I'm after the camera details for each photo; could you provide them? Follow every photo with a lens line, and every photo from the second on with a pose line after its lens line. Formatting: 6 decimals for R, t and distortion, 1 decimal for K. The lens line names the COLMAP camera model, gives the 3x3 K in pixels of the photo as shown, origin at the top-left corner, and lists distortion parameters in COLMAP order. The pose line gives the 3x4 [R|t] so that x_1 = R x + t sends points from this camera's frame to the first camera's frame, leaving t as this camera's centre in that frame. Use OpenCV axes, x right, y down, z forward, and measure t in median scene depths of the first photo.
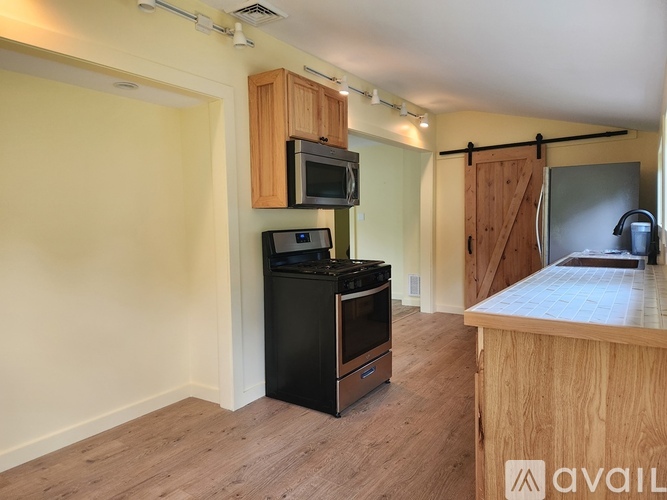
lens RADIAL K [[456.6, 0, 334.2], [0, 456.6, 248.8], [0, 0, 1]] dist [0.041897, -0.004175]
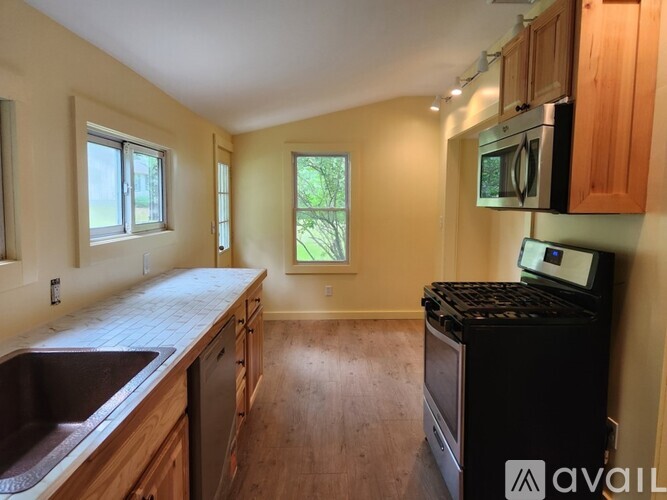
lens RADIAL K [[456.6, 0, 333.9], [0, 456.6, 245.4], [0, 0, 1]] dist [0.041897, -0.004175]
pose [[-0.822277, 0.073934, -0.564264, 0.337870], [-0.023781, 0.986195, 0.163873, -0.083859], [0.568590, 0.148167, -0.809167, 0.813887]]
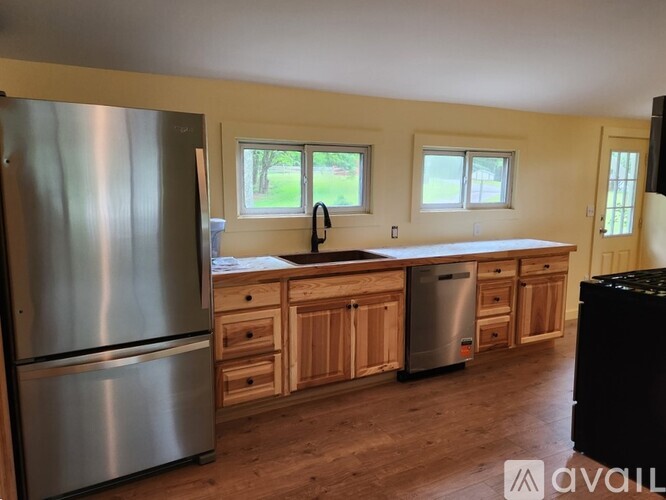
lens RADIAL K [[455.9, 0, 335.7], [0, 455.9, 252.3], [0, 0, 1]] dist [0.041897, -0.004175]
pose [[-0.881395, -0.041744, 0.470532, -0.003908], [0.051578, 0.981628, 0.183702, -0.093969], [-0.469556, 0.186184, -0.863049, 1.143243]]
